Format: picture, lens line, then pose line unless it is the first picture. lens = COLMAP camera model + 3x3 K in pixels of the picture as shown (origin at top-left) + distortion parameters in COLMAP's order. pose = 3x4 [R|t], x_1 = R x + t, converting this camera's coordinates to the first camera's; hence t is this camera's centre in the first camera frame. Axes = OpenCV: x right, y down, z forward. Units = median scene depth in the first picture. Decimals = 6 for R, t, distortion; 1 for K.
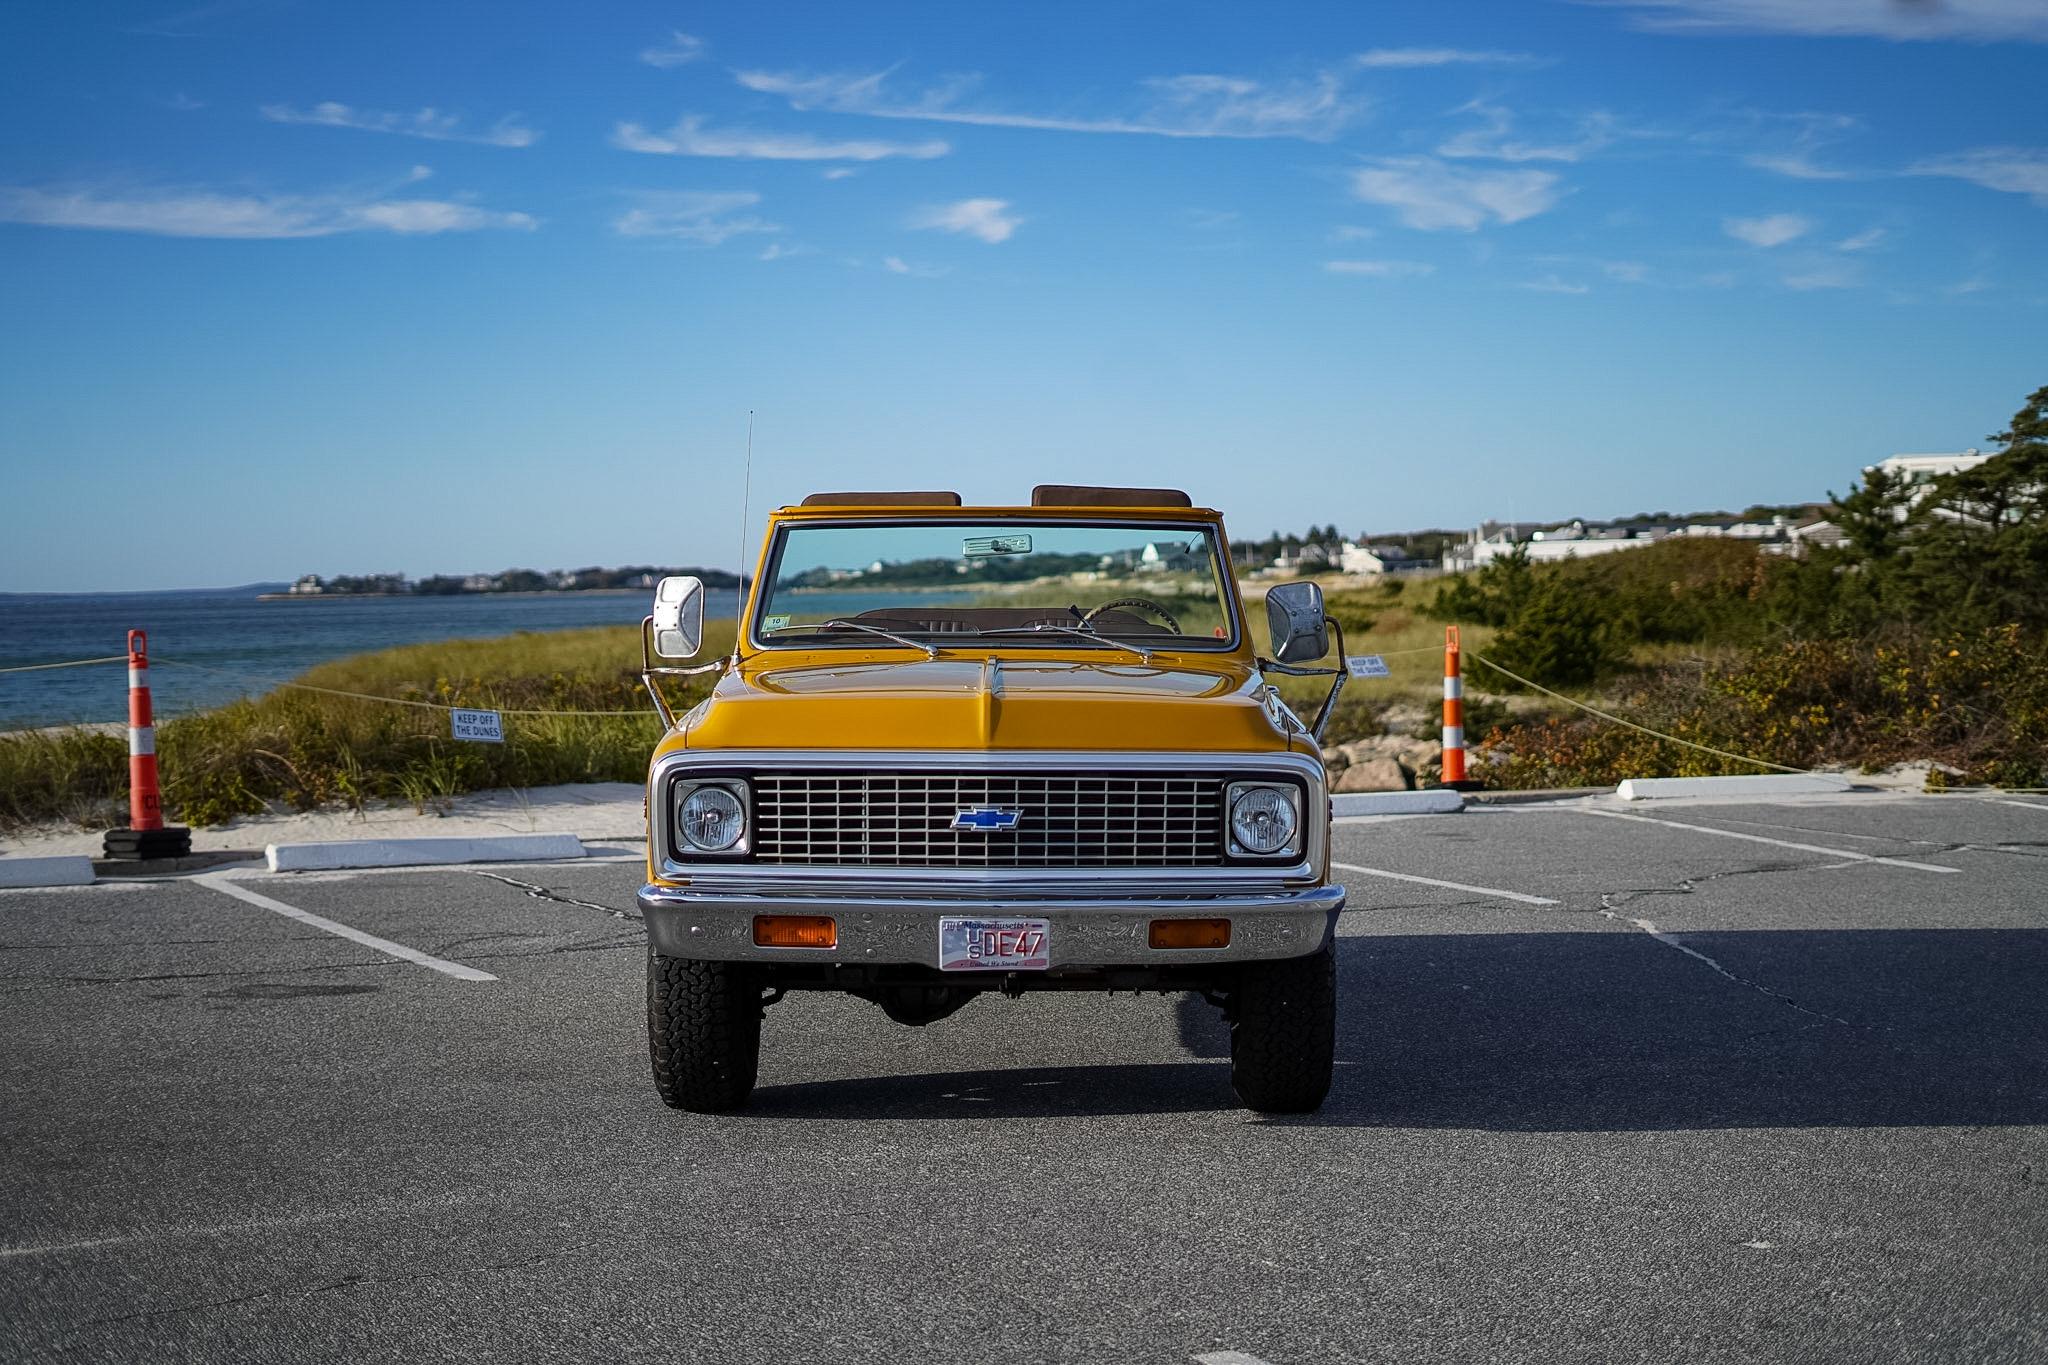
lens RADIAL K [[3029.0, 0, 1027.5], [0, 3029.0, 668.3], [0, 0, 1]] dist [-0.029607, 0.000000]
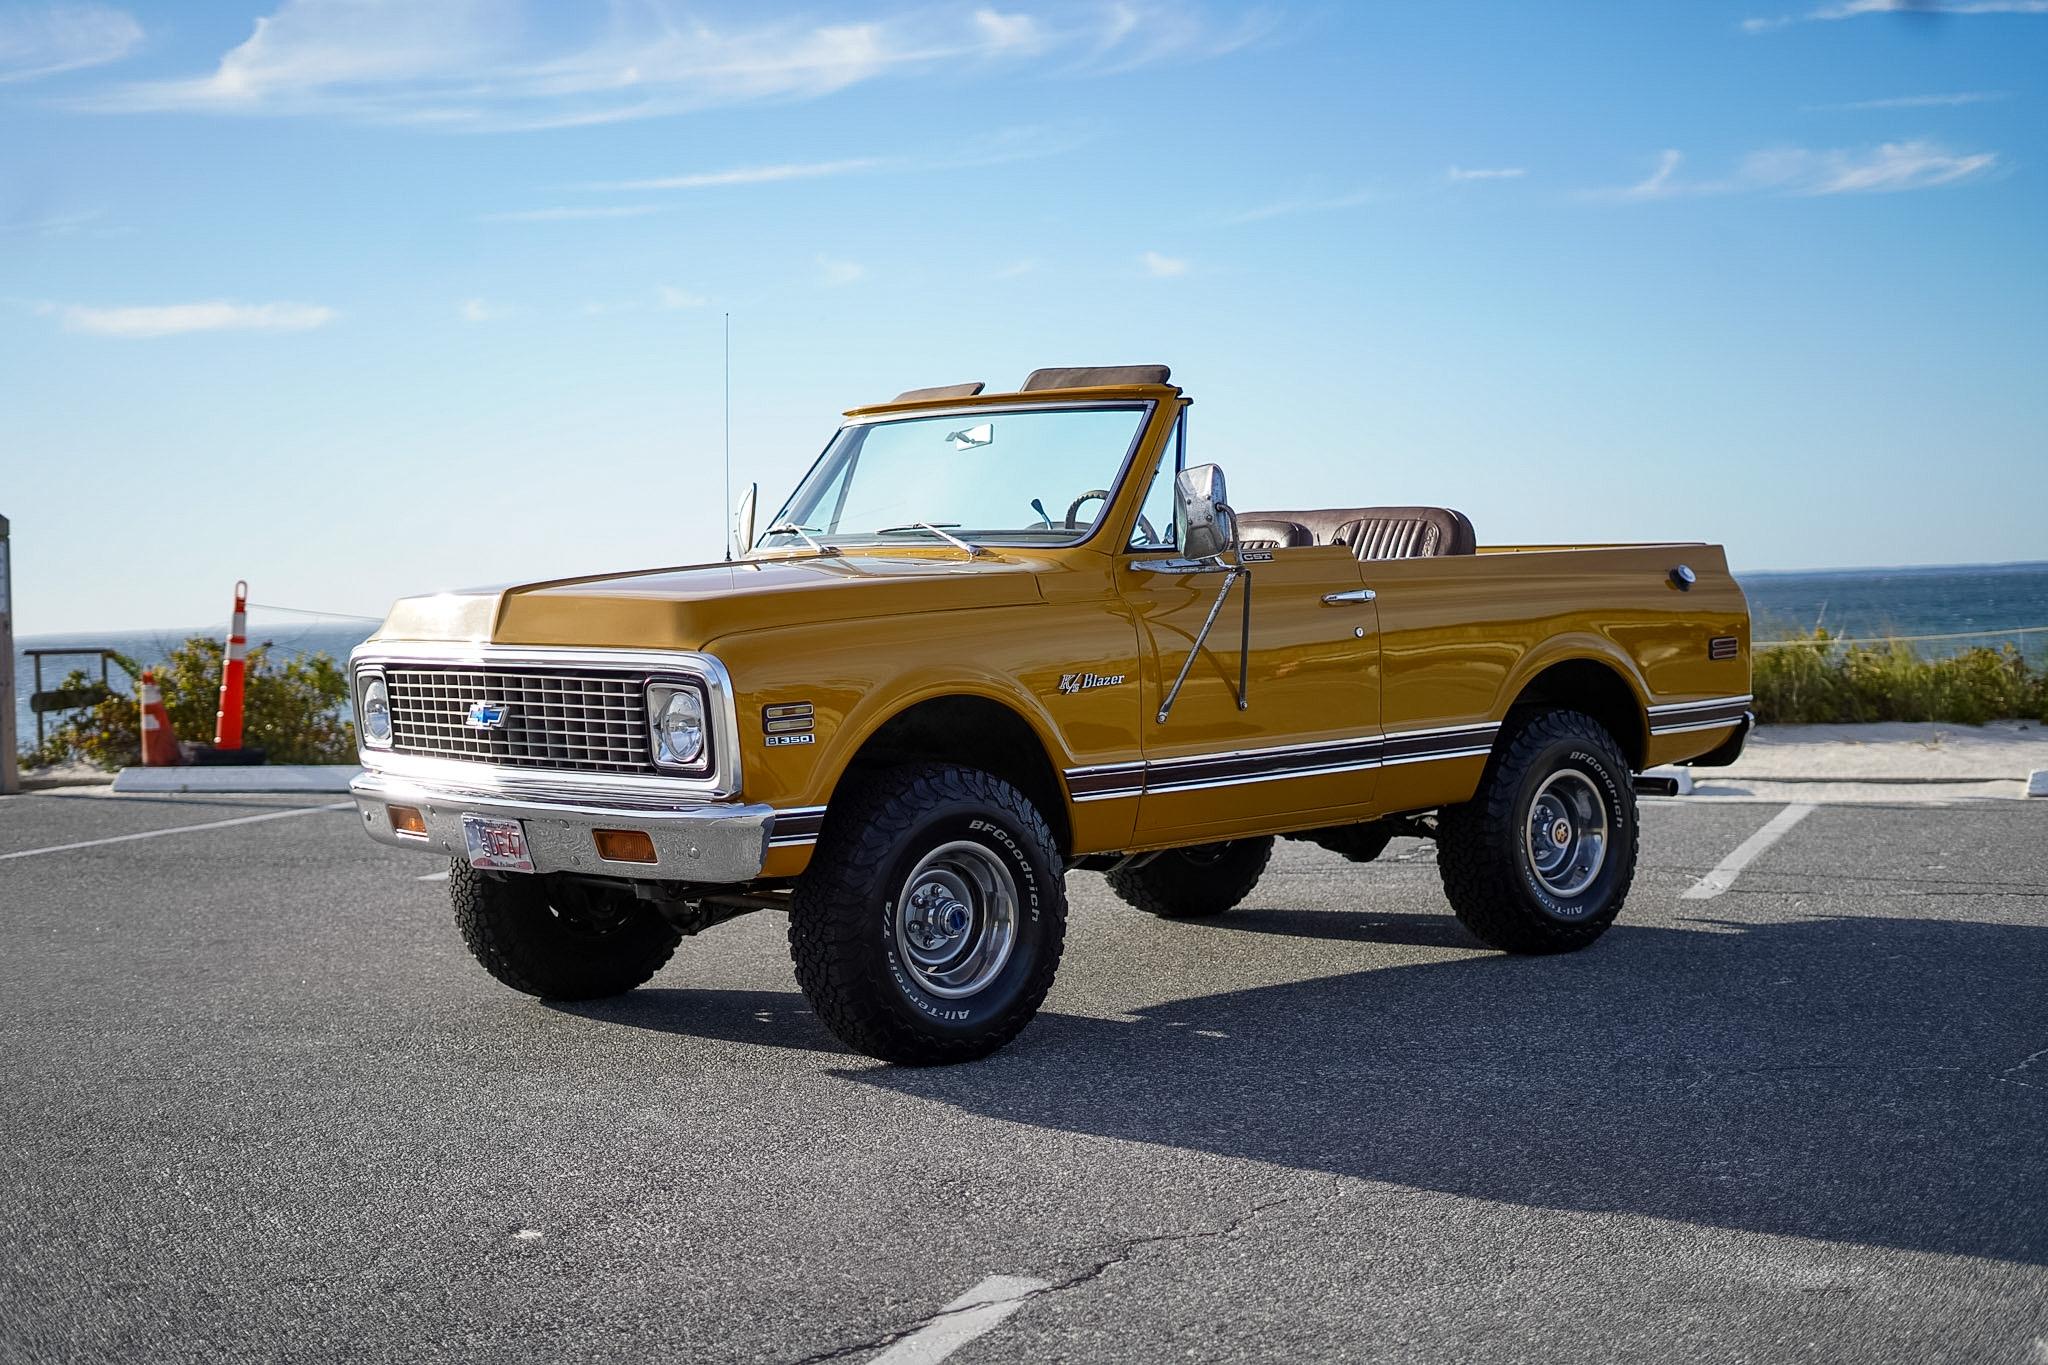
lens RADIAL K [[3029.0, 0, 1021.0], [0, 3029.0, 680.0], [0, 0, 1]] dist [-0.029607, 0.000000]
pose [[0.660885, 0.016709, -0.750301, 0.689644], [-0.002053, 0.999789, 0.020457, 0.014474], [0.750484, -0.011979, 0.660780, 0.395898]]
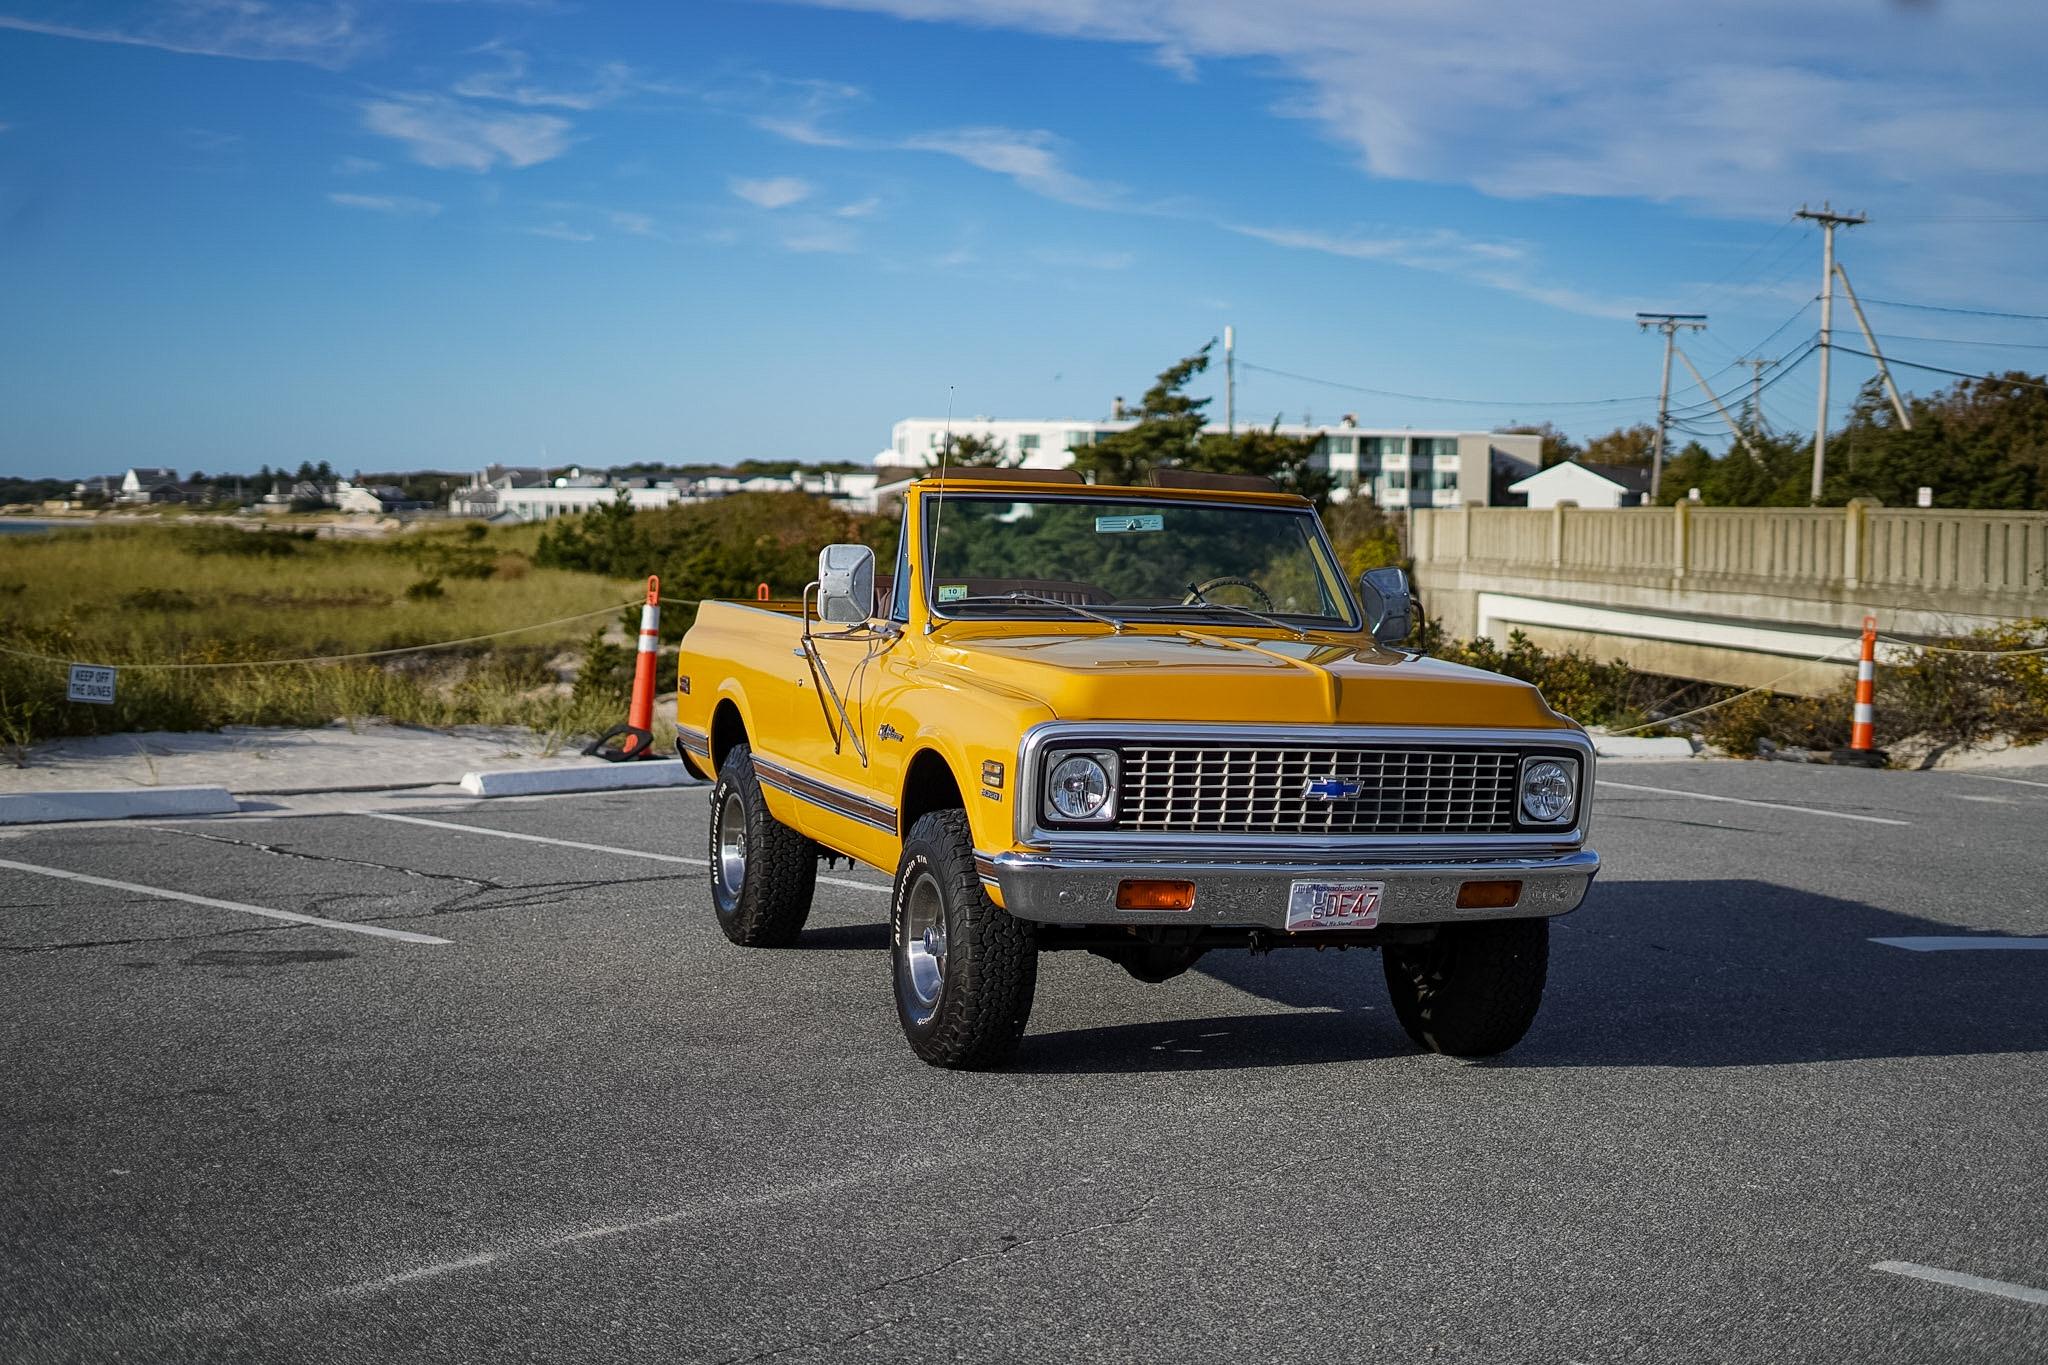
lens RADIAL K [[3029.0, 0, 1018.8], [0, 3029.0, 671.0], [0, 0, 1]] dist [-0.029607, 0.000000]
pose [[0.941285, 0.017424, 0.337164, -0.394986], [-0.024045, 0.999591, 0.015471, -0.004783], [-0.336757, -0.022670, 0.941319, 0.025440]]
